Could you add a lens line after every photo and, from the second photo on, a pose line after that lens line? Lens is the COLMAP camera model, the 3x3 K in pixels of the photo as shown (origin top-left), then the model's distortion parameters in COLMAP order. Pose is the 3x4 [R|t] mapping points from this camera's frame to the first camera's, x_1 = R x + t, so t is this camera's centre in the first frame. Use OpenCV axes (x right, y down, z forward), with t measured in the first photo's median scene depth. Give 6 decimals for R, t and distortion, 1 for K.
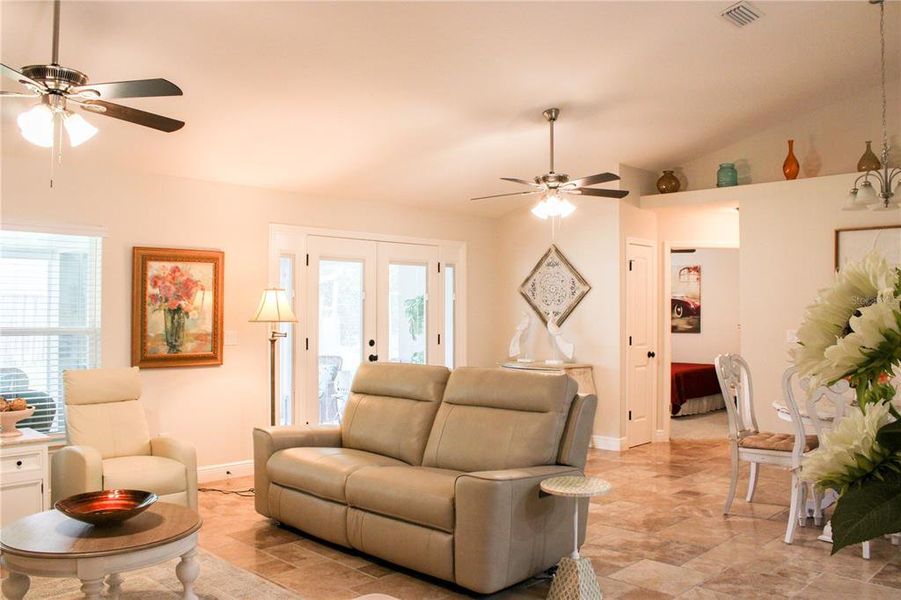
lens RADIAL K [[750.5, 0, 447.3], [0, 750.5, 296.2], [0, 0, 1]] dist [-0.165077, 0.144677]
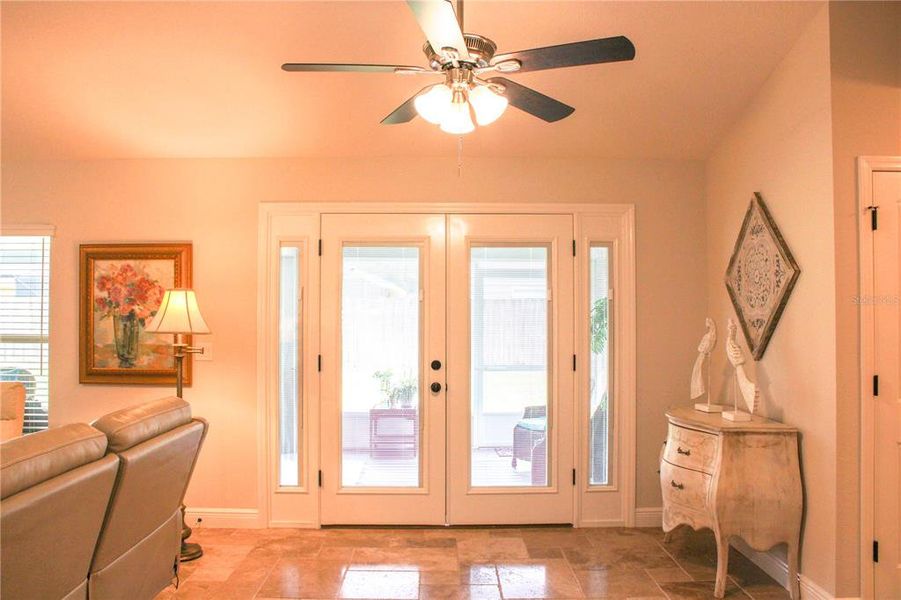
lens RADIAL K [[750.5, 0, 447.3], [0, 750.5, 296.2], [0, 0, 1]] dist [-0.165077, 0.144677]
pose [[0.712957, -0.016057, -0.701024, 0.478672], [0.013815, 0.999865, -0.008852, 0.008021], [0.701072, -0.003374, 0.713083, 0.659652]]
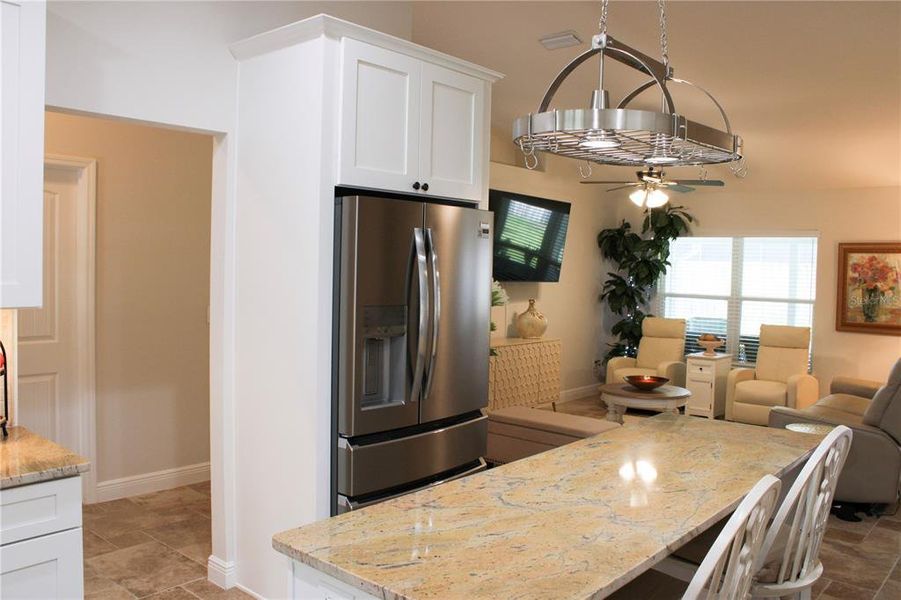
lens RADIAL K [[750.5, 0, 447.3], [0, 750.5, 296.2], [0, 0, 1]] dist [-0.165077, 0.144677]
pose [[0.069689, 0.044190, -0.996590, 0.861519], [-0.001015, 0.999021, 0.044227, -0.025574], [0.997568, -0.002071, 0.069666, 0.152522]]
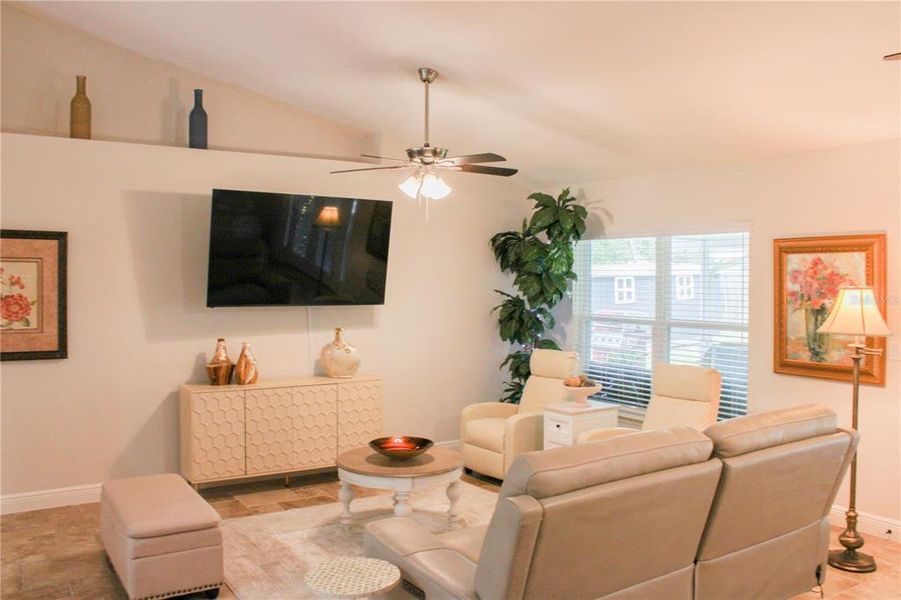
lens RADIAL K [[750.5, 0, 447.3], [0, 750.5, 296.2], [0, 0, 1]] dist [-0.165077, 0.144677]
pose [[-0.215472, 0.024508, -0.976202, 0.526089], [0.021983, 0.999553, 0.020242, -0.023122], [0.976263, -0.017099, -0.215914, 0.766014]]
